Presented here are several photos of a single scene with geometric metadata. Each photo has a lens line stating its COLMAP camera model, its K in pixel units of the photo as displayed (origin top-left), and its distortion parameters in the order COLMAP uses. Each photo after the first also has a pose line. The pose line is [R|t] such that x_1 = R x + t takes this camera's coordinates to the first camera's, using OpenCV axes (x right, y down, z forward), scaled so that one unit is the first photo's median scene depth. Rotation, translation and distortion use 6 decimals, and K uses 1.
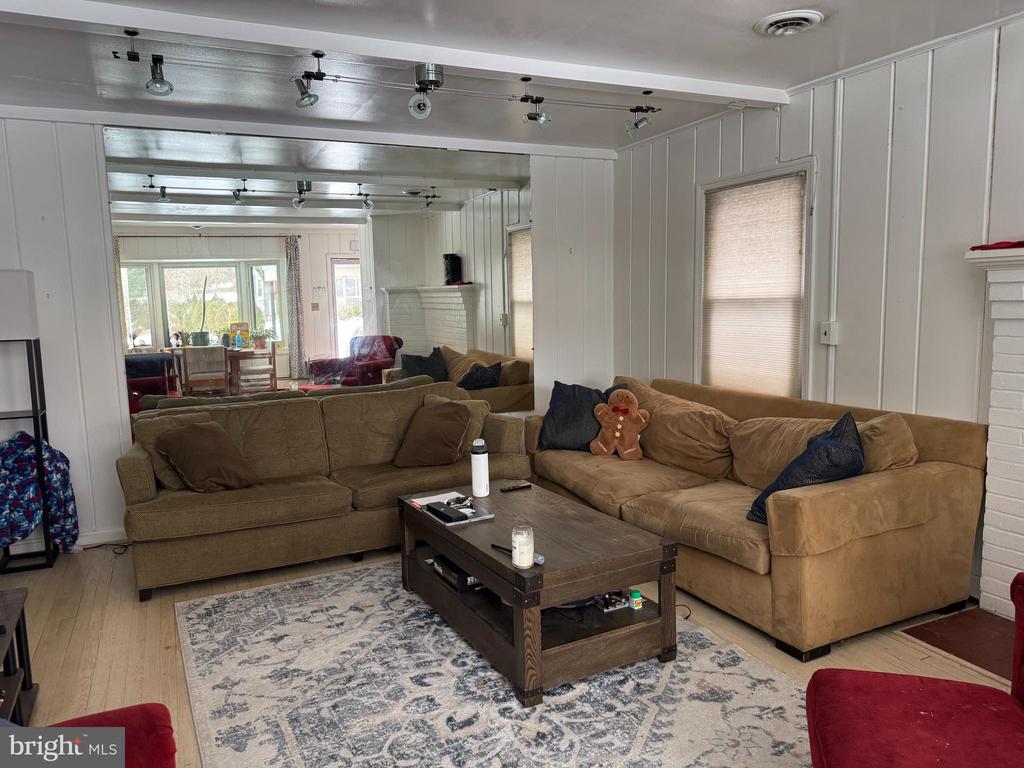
lens RADIAL K [[722.2, 0, 517.4], [0, 722.2, 379.5], [0, 0, 1]] dist [0.095641, -0.127312]
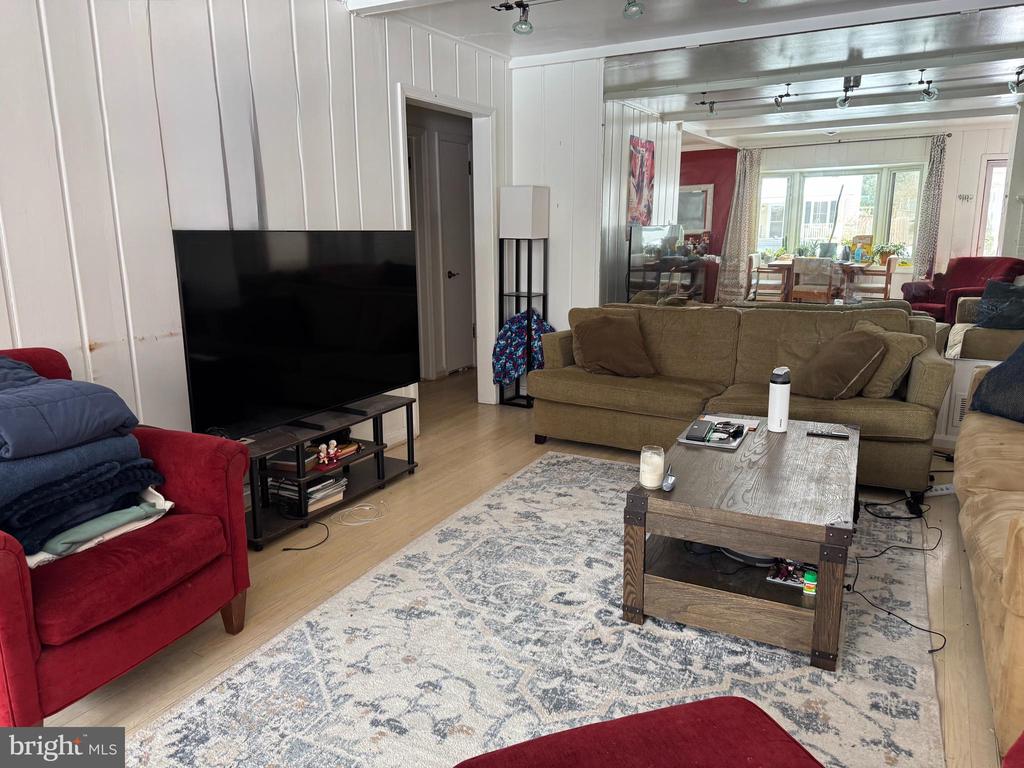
lens RADIAL K [[722.2, 0, 517.4], [0, 722.2, 379.5], [0, 0, 1]] dist [0.095641, -0.127312]
pose [[0.576736, 0.187786, -0.795054, 0.588266], [-0.098076, 0.982099, 0.160820, -0.016916], [0.811022, -0.014775, 0.584829, 0.274903]]
